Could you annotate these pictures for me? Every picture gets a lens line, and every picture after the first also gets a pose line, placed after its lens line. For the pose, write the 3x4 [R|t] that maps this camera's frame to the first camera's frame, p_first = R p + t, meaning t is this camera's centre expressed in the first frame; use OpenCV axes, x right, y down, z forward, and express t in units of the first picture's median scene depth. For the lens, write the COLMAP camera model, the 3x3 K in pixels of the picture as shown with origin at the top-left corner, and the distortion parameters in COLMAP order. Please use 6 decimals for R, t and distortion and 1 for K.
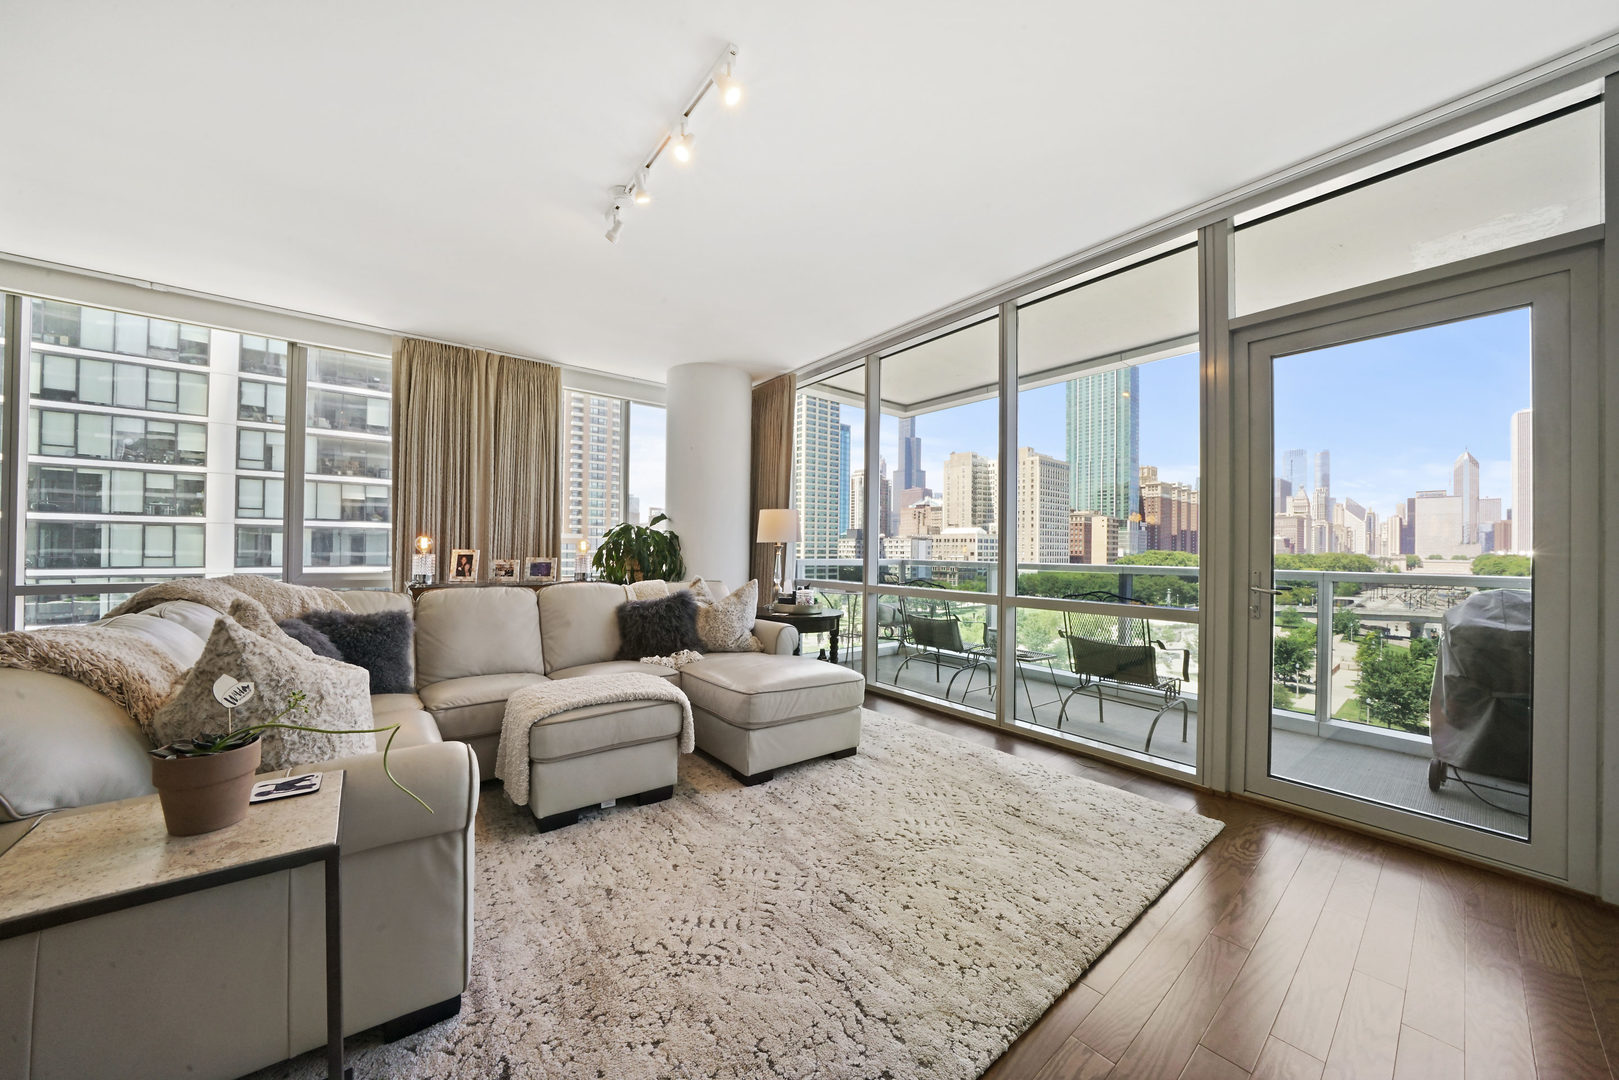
lens RADIAL K [[556.0, 0, 799.7], [0, 556.0, 544.5], [0, 0, 1]] dist [-0.027446, 0.002828]
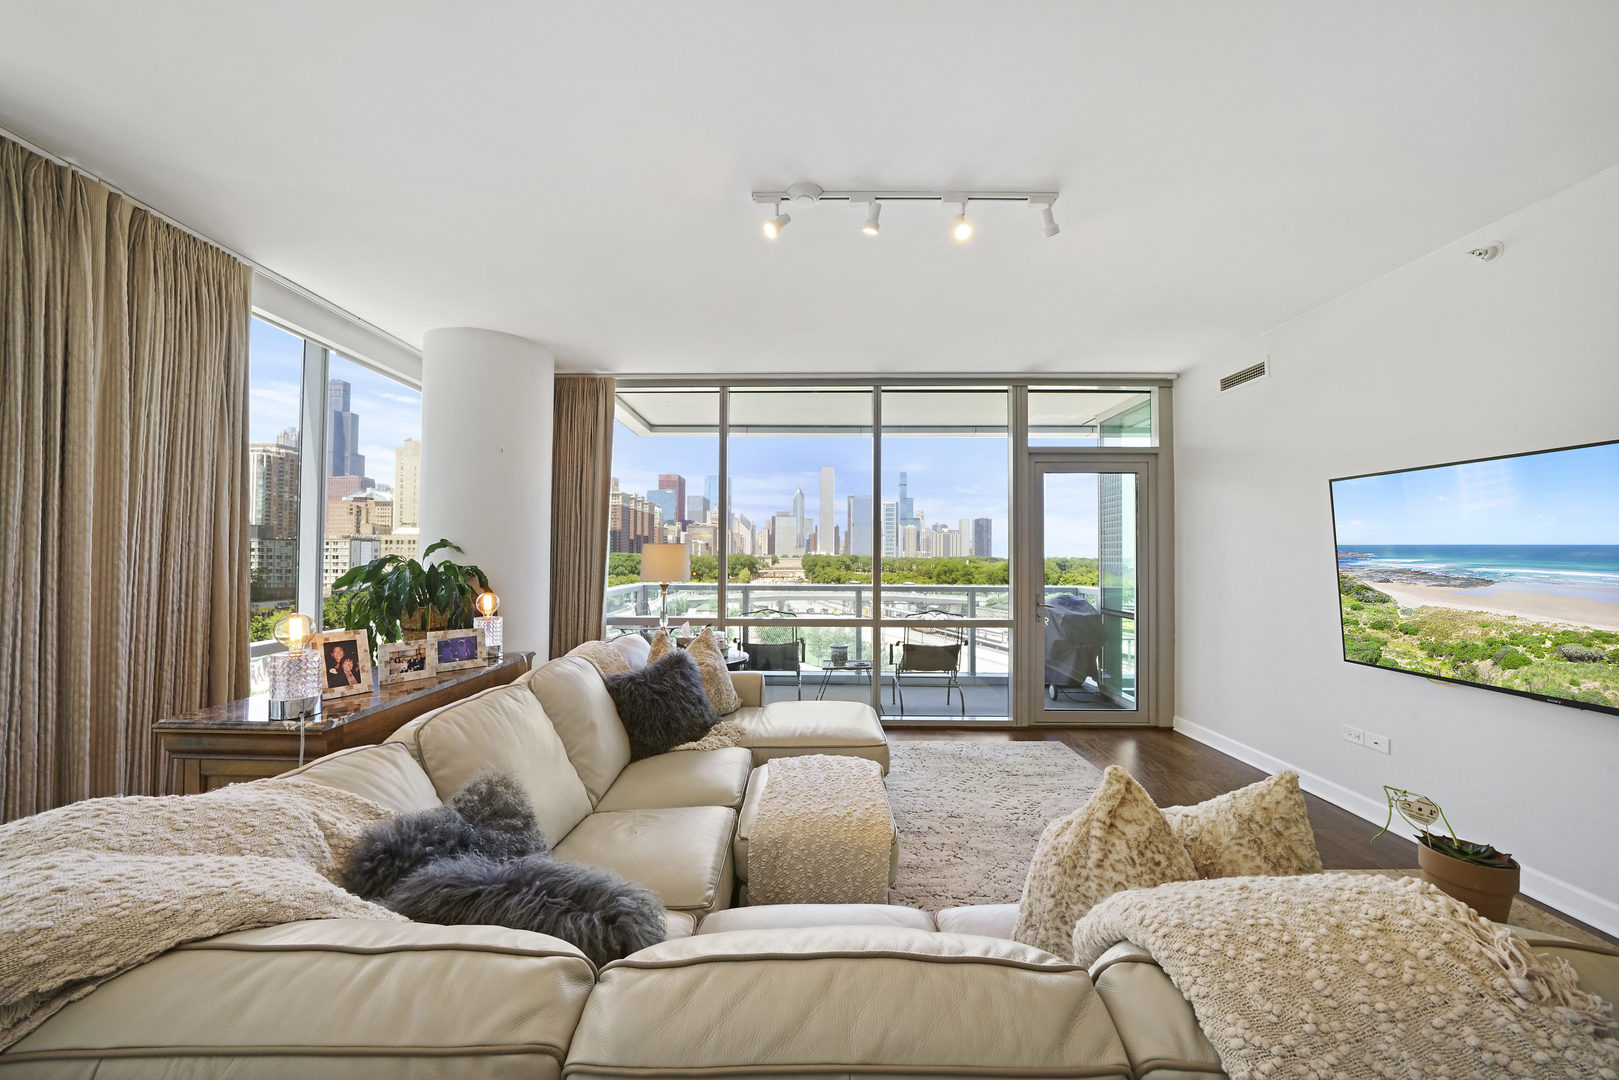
lens RADIAL K [[556.0, 0, 799.7], [0, 556.0, 544.5], [0, 0, 1]] dist [-0.027446, 0.002828]
pose [[0.623621, 0.006640, 0.781698, -0.491347], [-0.003428, 0.999978, -0.005760, -0.046472], [-0.781719, 0.000913, 0.623630, 0.240127]]
